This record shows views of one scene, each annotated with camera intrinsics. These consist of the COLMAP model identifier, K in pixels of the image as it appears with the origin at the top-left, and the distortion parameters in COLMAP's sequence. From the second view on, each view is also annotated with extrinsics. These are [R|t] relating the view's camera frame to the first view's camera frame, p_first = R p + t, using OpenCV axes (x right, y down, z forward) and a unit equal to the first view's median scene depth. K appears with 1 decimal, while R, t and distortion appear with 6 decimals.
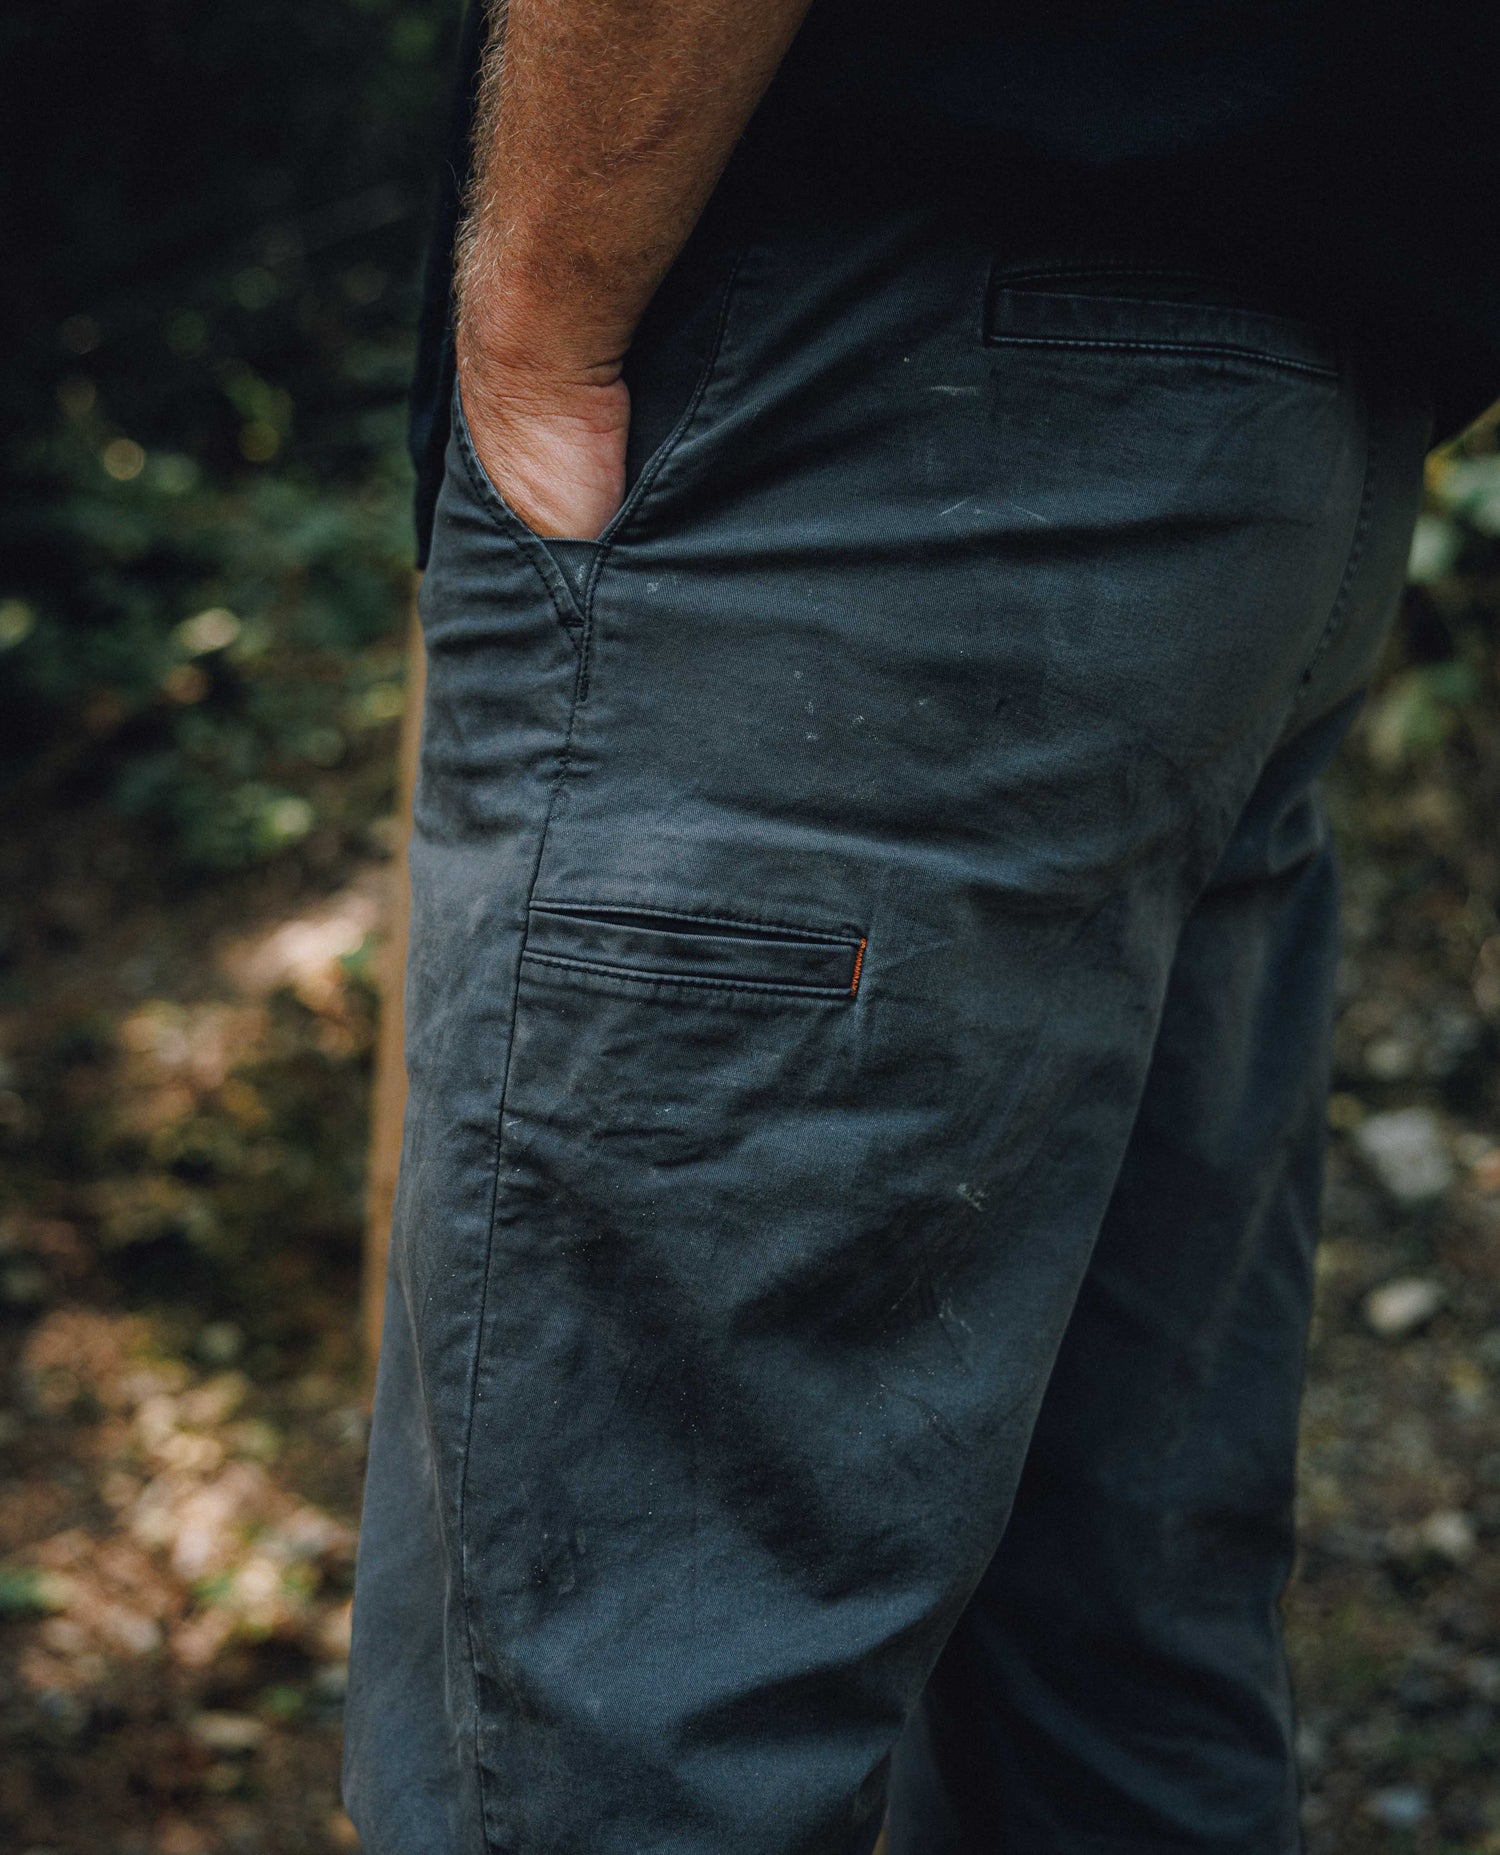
lens RADIAL K [[2811.5, 0, 755.0], [0, 2811.5, 927.4], [0, 0, 1]] dist [0.200362, 0.000000]
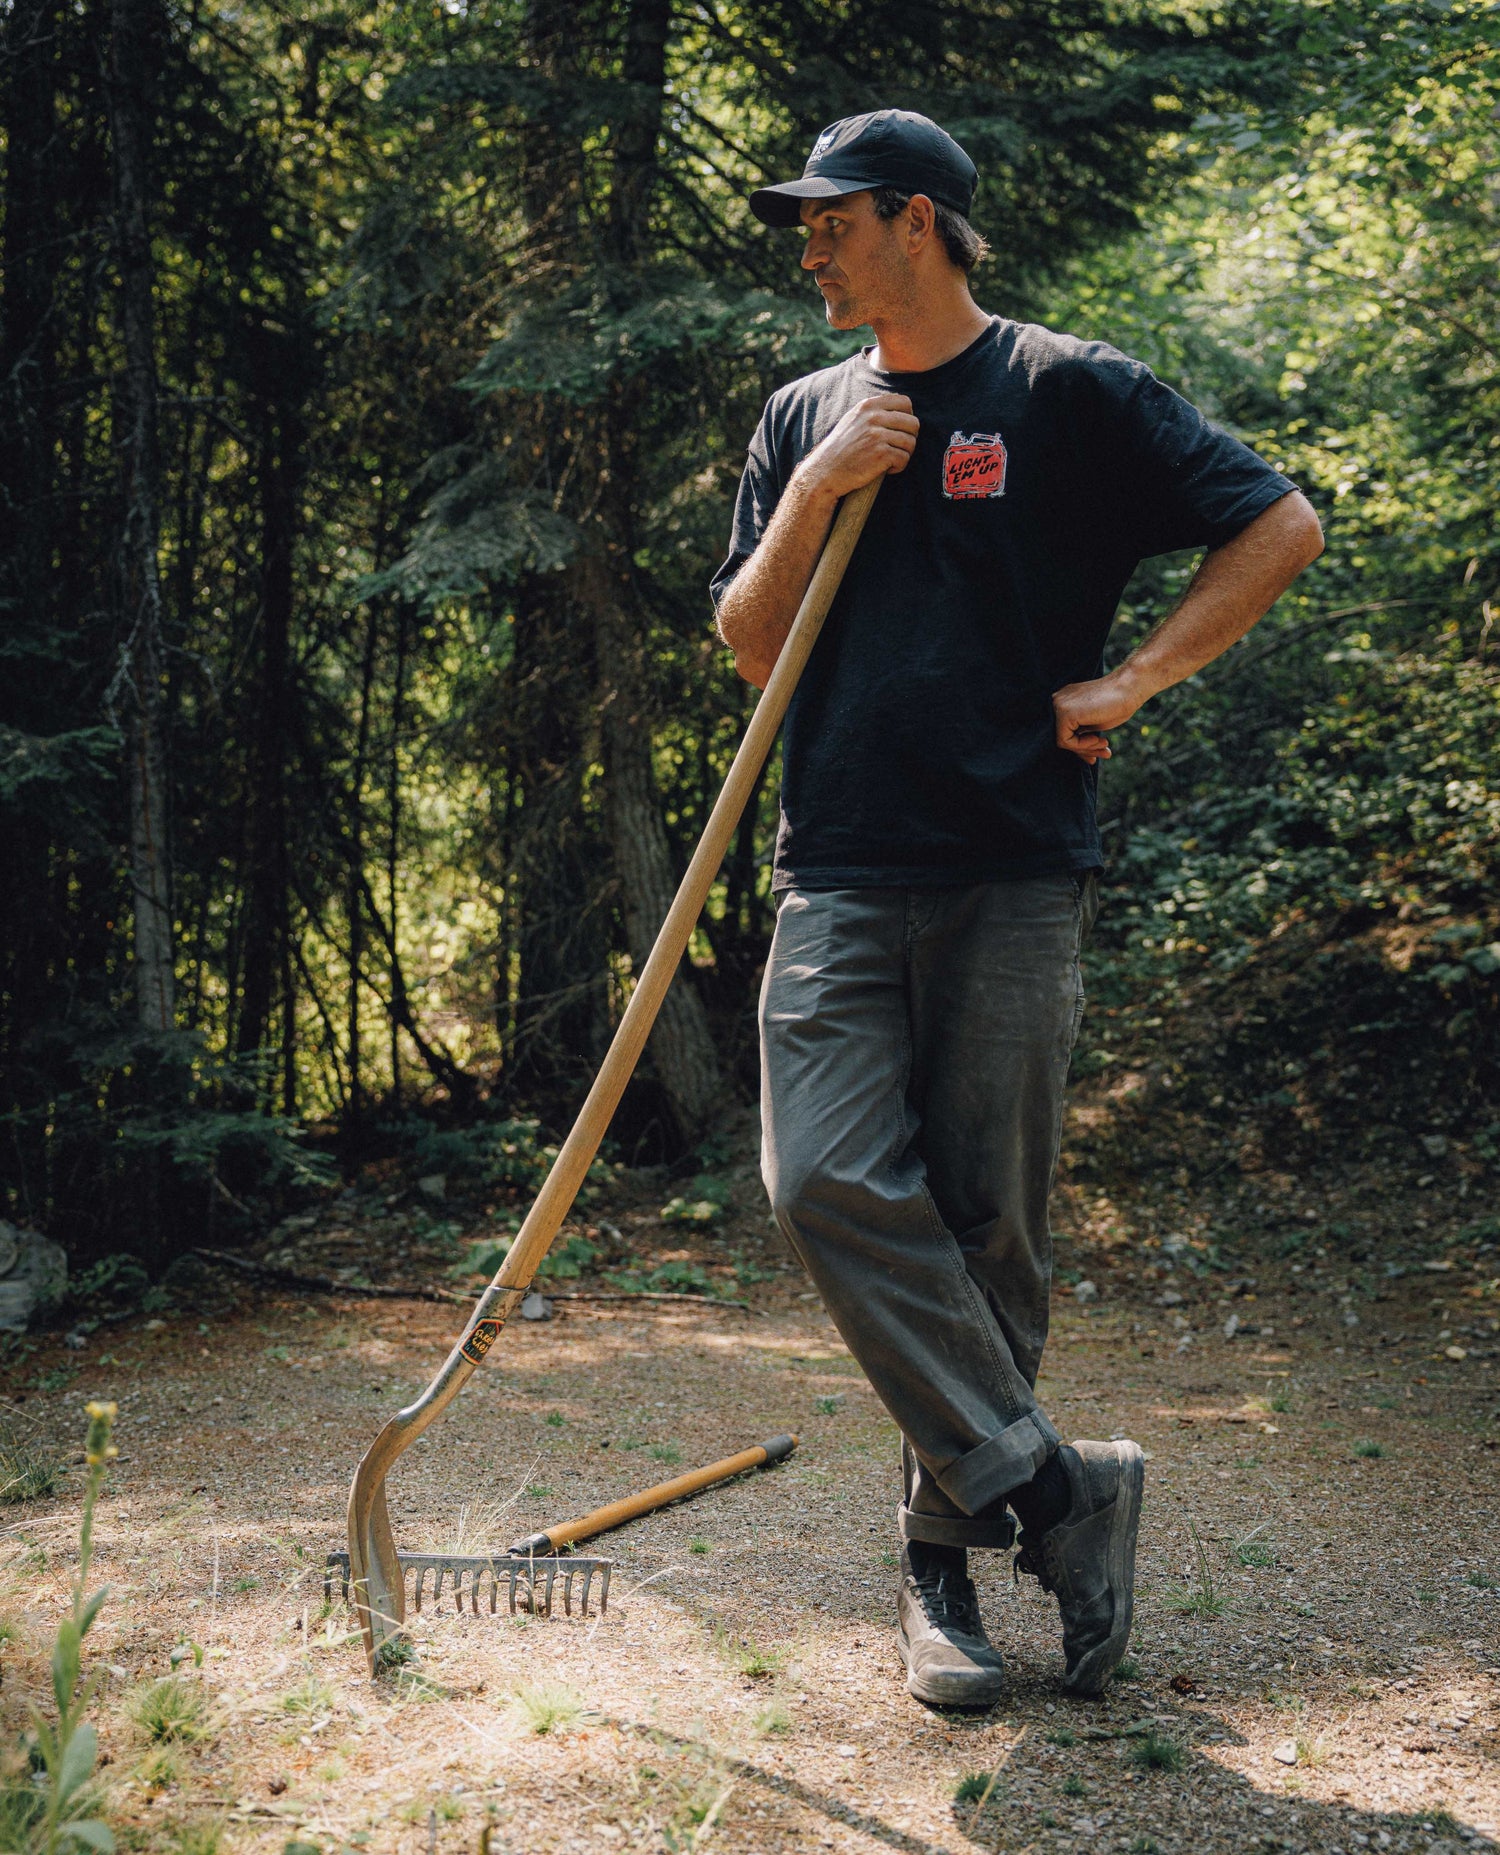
lens RADIAL K [[2811.5, 0, 749.3], [0, 2811.5, 931.9], [0, 0, 1]] dist [0.200362, 0.000000]
pose [[0.975938, -0.018367, -0.217272, 0.171780], [-0.008786, 0.992324, -0.123351, 0.264494], [0.217870, 0.122292, 0.968286, -2.695492]]
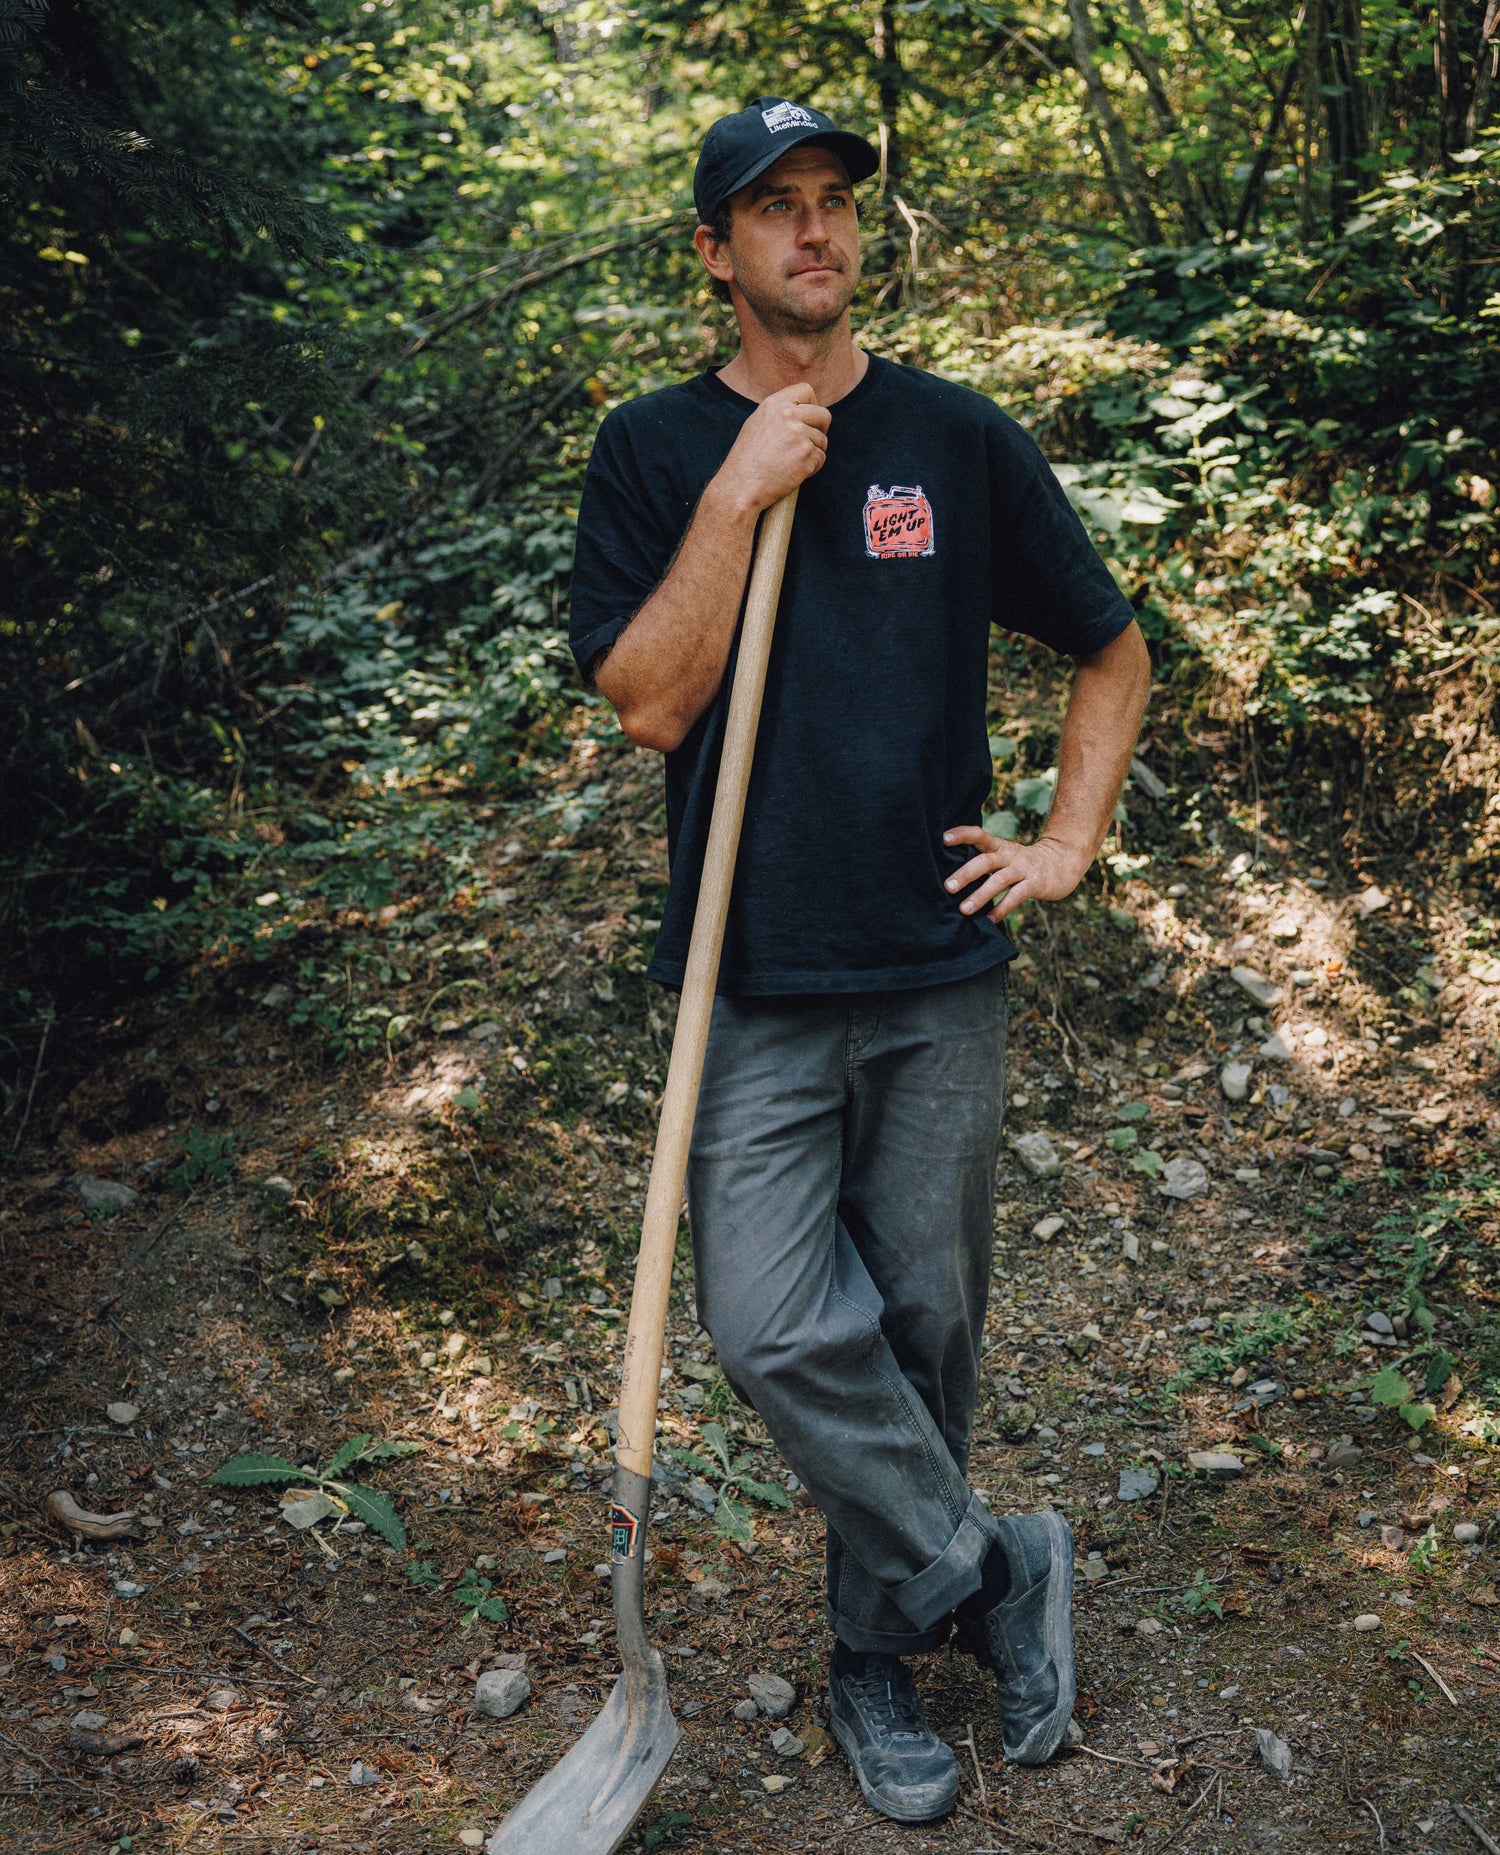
lens RADIAL K [[2313.7, 0, 791.3], [0, 2313.7, 990.2], [0, 0, 1]] dist [-0.017744, 0.000000]
pose [[0.972969, -0.085982, 0.214335, -0.267907], [0.083668, 0.996296, 0.019862, -0.075725], [-0.215248, -0.001393, 0.976558, -0.512588]]
